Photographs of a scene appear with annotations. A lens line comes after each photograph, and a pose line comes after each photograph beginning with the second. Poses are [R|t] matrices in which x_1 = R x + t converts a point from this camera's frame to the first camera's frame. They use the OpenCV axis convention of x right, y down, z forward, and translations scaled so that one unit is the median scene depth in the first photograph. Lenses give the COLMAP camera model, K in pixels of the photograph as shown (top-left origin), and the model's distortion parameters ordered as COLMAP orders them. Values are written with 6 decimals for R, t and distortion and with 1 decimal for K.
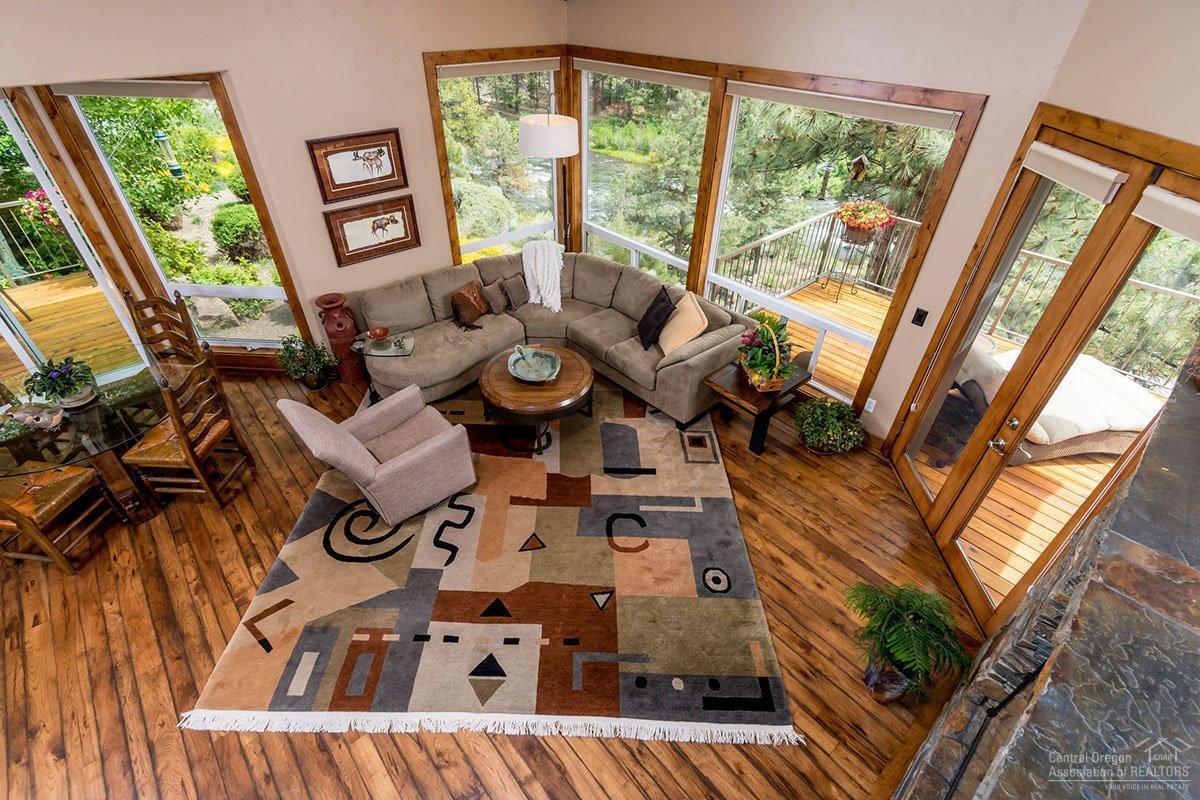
lens RADIAL K [[527.1, 0, 600.0], [0, 527.1, 400.0], [0, 0, 1]] dist [-0.000497, -0.000243]
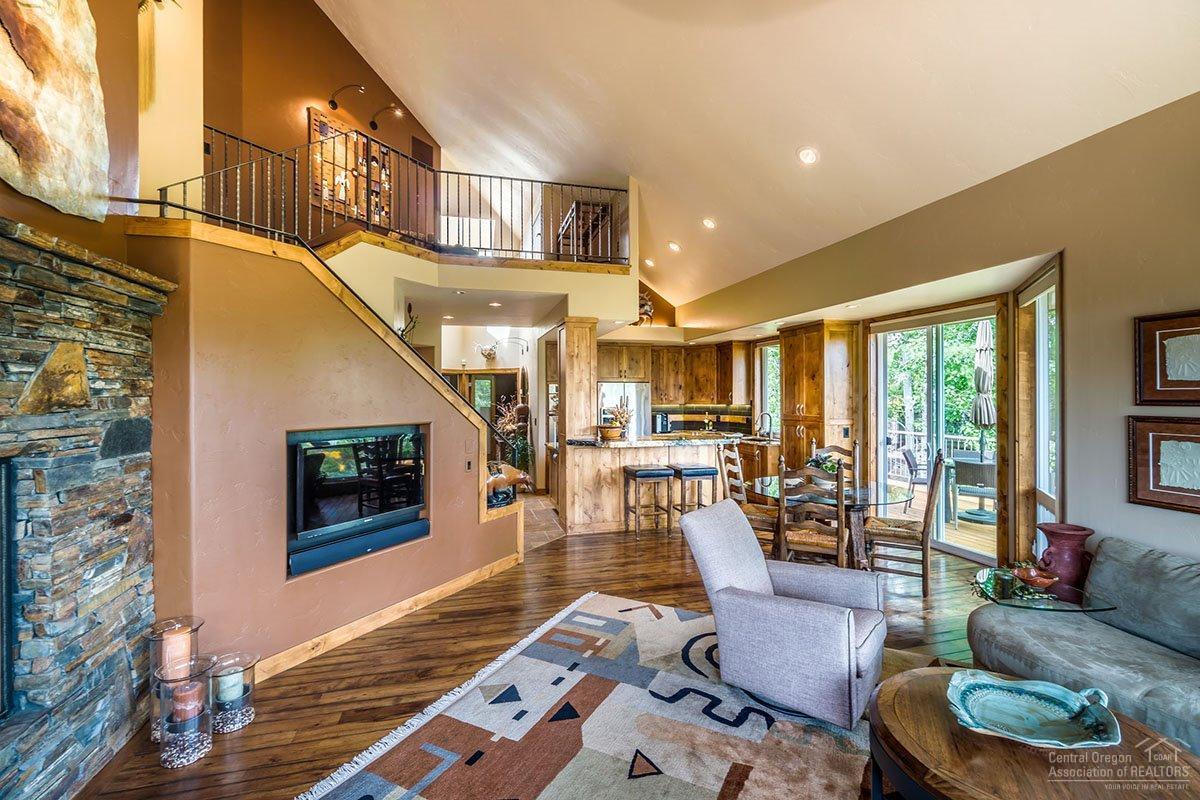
lens RADIAL K [[527.1, 0, 600.0], [0, 527.1, 400.0], [0, 0, 1]] dist [-0.000497, -0.000243]
pose [[-0.451968, 0.004639, -0.892022, 0.527859], [-0.551159, 0.784819, 0.283342, -0.261424], [0.701390, 0.619707, -0.352157, 1.038315]]
